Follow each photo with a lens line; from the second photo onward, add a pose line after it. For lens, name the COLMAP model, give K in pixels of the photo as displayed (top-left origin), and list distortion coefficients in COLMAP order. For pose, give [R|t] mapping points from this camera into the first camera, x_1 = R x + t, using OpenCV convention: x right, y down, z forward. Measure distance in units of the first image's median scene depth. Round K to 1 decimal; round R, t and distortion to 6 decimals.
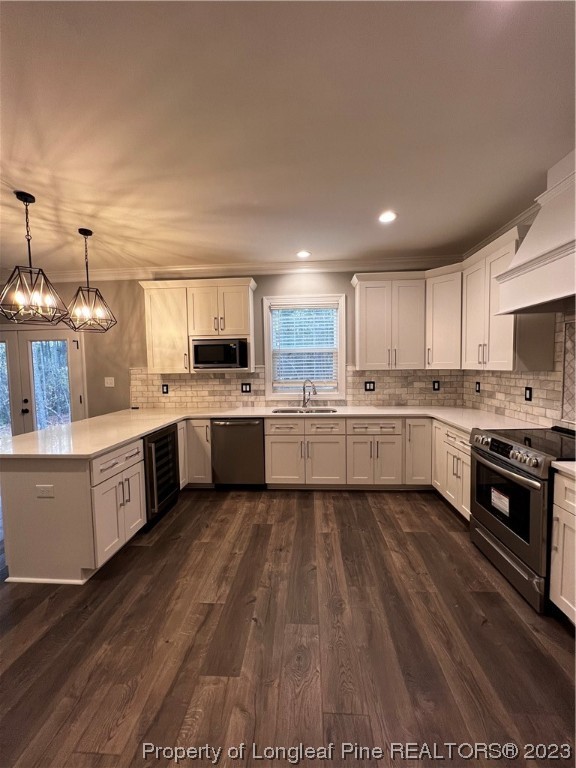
lens RADIAL K [[308.0, 0, 289.9], [0, 308.0, 380.2], [0, 0, 1]] dist [-0.000951, 0.000222]
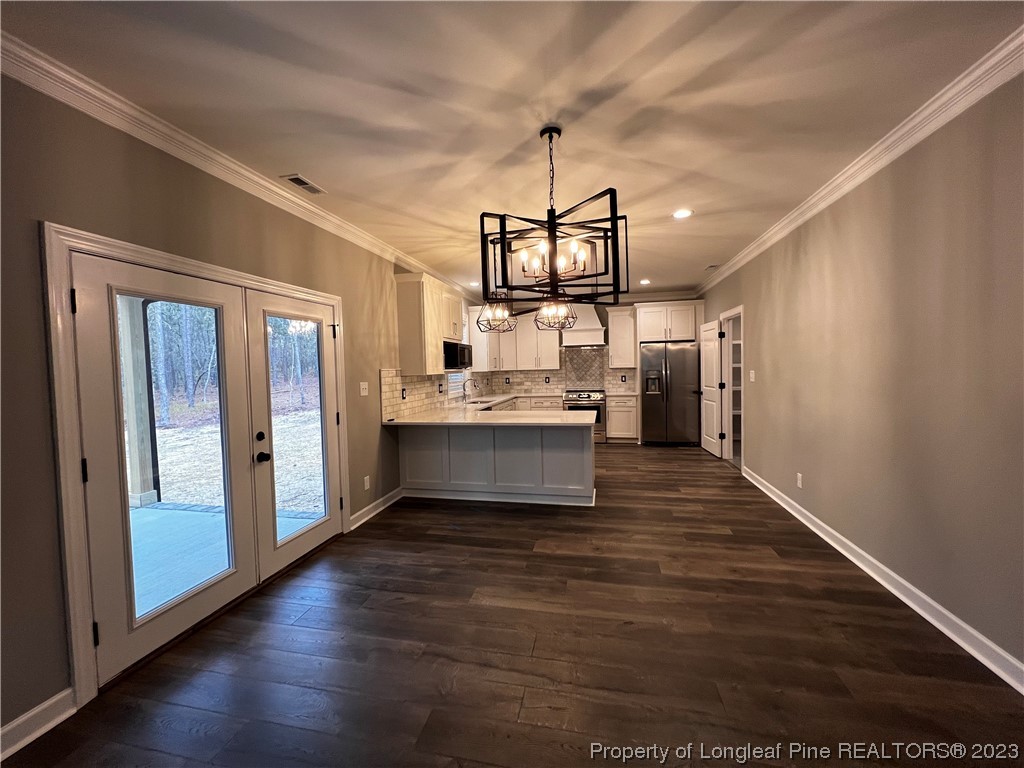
lens RADIAL K [[410.6, 0, 508.5], [0, 410.6, 376.5], [0, 0, 1]] dist [-0.000951, 0.000222]
pose [[0.155375, -0.009171, 0.987813, -1.795054], [0.070116, 0.997537, -0.001767, 0.003578], [-0.985364, 0.069536, 0.155635, 0.643633]]
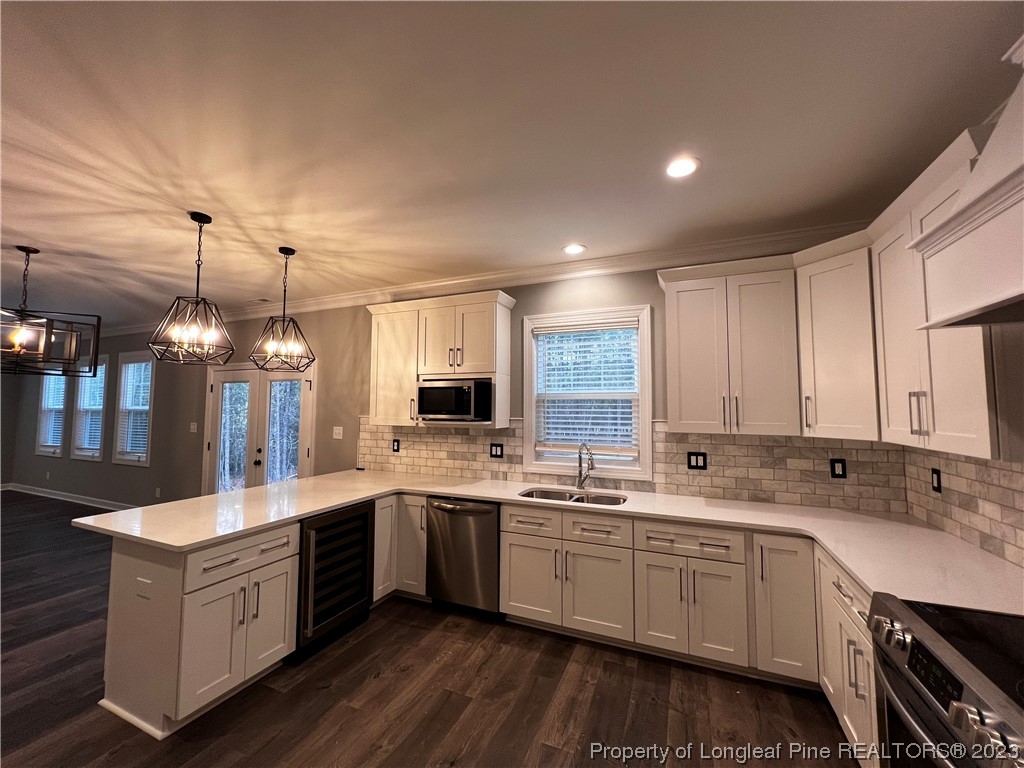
lens RADIAL K [[410.6, 0, 506.9], [0, 410.6, 379.0], [0, 0, 1]] dist [-0.000951, 0.000222]
pose [[0.940465, -0.001882, -0.339885, 0.216061], [-0.037676, 0.993245, -0.109748, -0.038447], [0.337795, 0.116020, 0.934042, 0.184823]]
